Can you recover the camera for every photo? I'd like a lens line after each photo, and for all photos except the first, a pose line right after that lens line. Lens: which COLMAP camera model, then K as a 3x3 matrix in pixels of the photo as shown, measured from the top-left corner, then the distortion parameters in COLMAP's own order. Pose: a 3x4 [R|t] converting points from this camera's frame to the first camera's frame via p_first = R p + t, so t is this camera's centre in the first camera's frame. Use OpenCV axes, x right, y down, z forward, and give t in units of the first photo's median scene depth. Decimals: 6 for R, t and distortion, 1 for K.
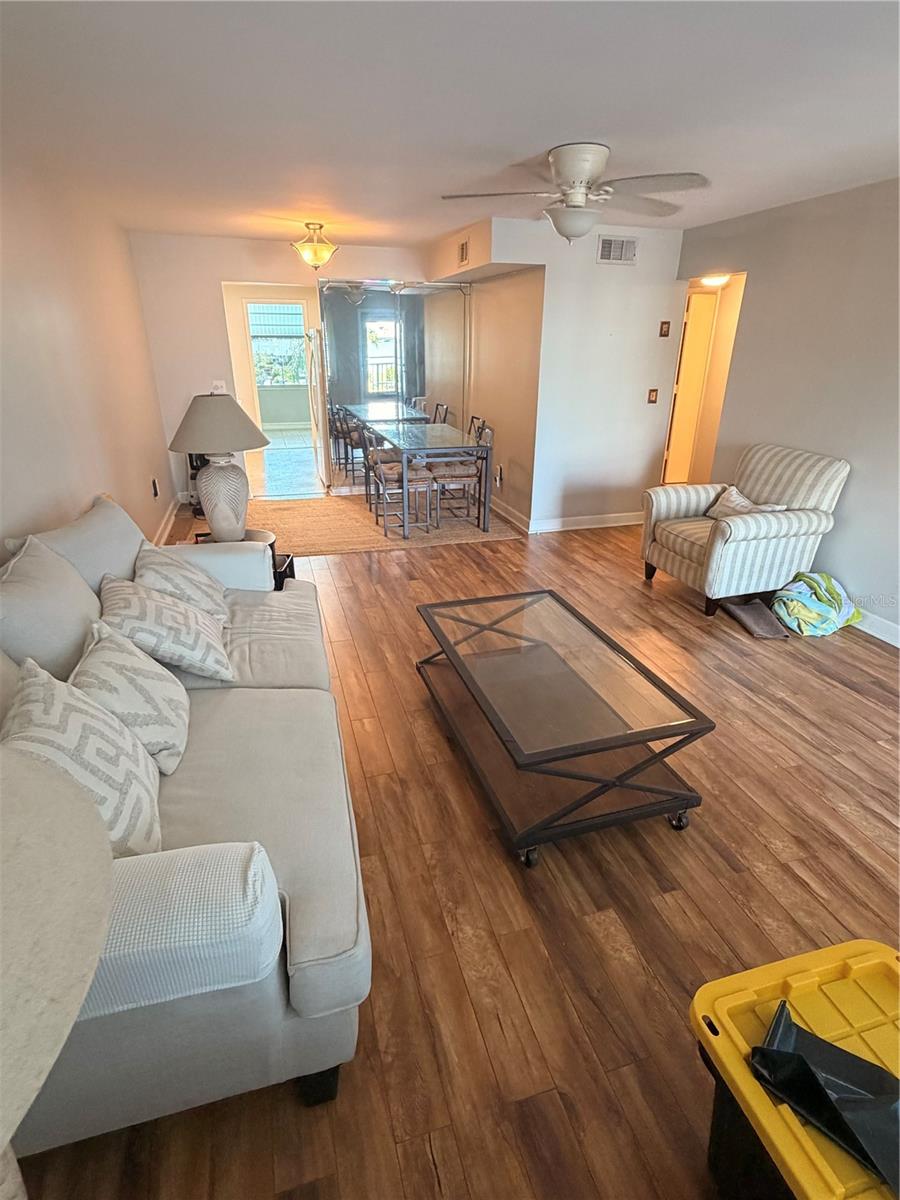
lens RADIAL K [[599.8, 0, 447.3], [0, 599.8, 602.9], [0, 0, 1]] dist [-0.003414, -0.000447]
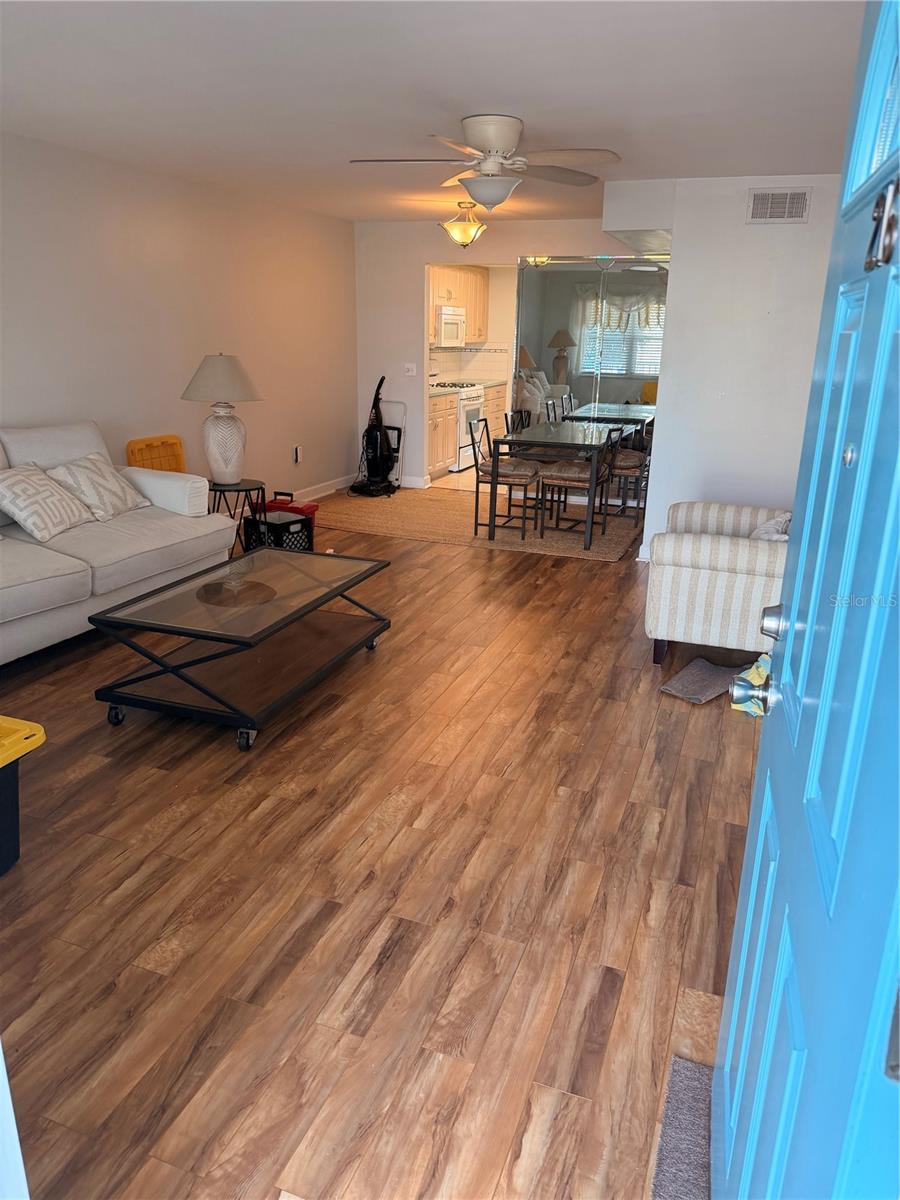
lens RADIAL K [[846.4, 0, 451.7], [0, 846.4, 599.8], [0, 0, 1]] dist [0.013699, -0.013959]
pose [[0.803506, 0.192518, -0.563307, 0.921038], [-0.256794, 0.965787, -0.036222, 0.055239], [0.537062, 0.173759, 0.825453, -0.035778]]
